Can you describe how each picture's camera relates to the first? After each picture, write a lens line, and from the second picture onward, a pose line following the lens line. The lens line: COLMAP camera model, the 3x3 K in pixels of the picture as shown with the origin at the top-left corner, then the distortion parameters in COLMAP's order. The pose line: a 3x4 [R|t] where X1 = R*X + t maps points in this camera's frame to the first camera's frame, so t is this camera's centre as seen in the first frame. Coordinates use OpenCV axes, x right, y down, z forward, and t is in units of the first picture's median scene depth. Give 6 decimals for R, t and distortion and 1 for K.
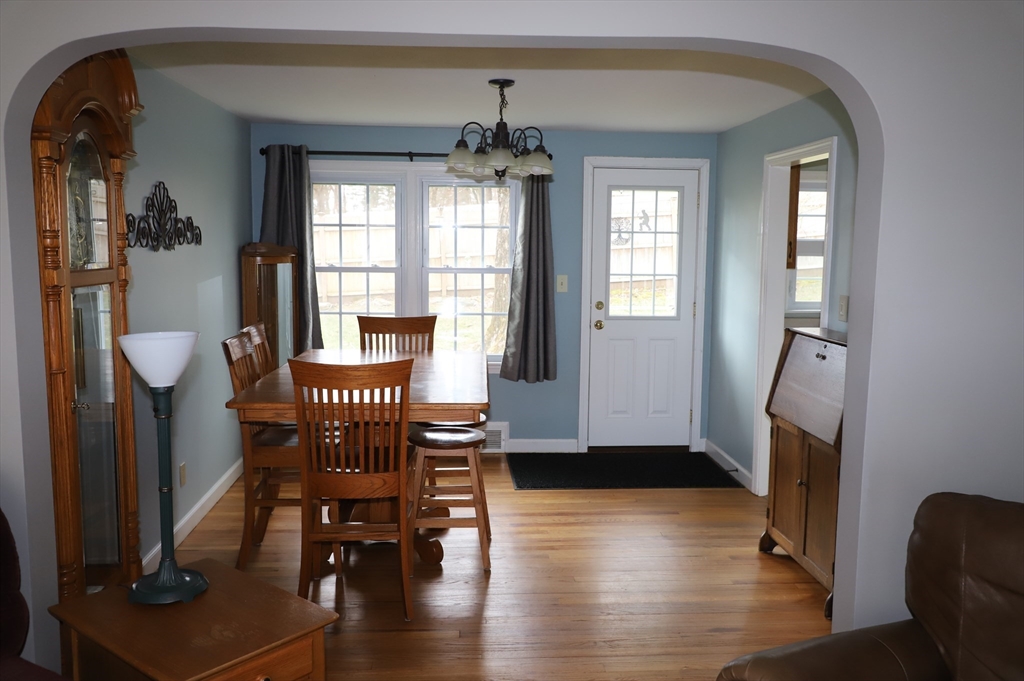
lens RADIAL K [[891.3, 0, 512.0], [0, 891.3, 340.5], [0, 0, 1]] dist [-0.000593, 0.004216]
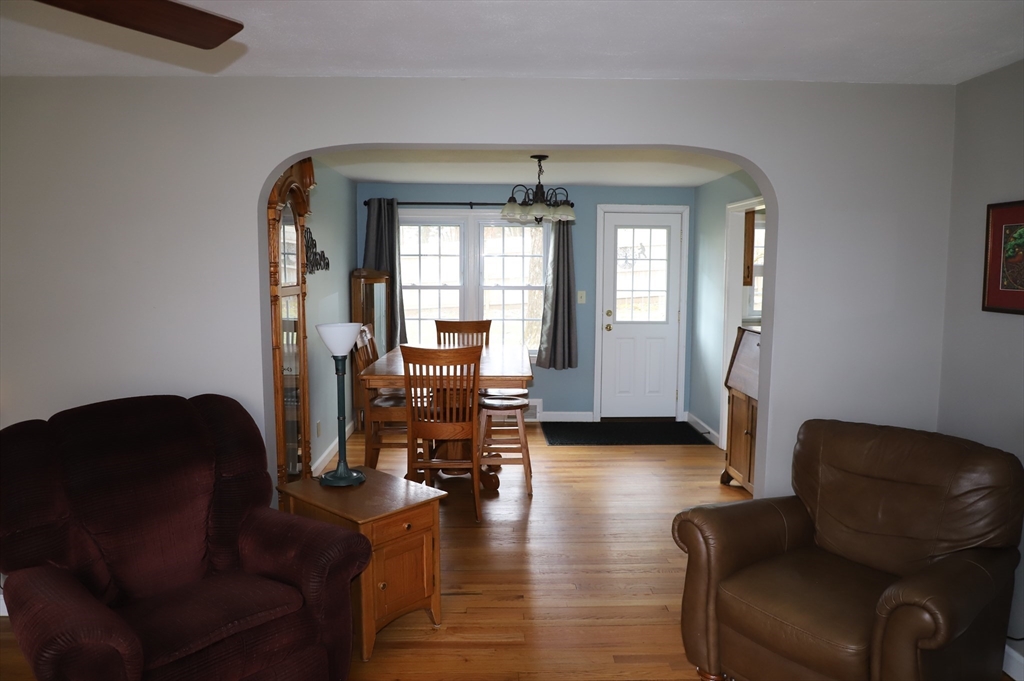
lens RADIAL K [[700.7, 0, 515.9], [0, 700.7, 337.0], [0, 0, 1]] dist [-0.074198, 0.035982]
pose [[0.999325, -0.001064, -0.036710, -0.007289], [0.000698, 0.999950, -0.009970, 0.011715], [0.036719, 0.009938, 0.999276, -0.110798]]
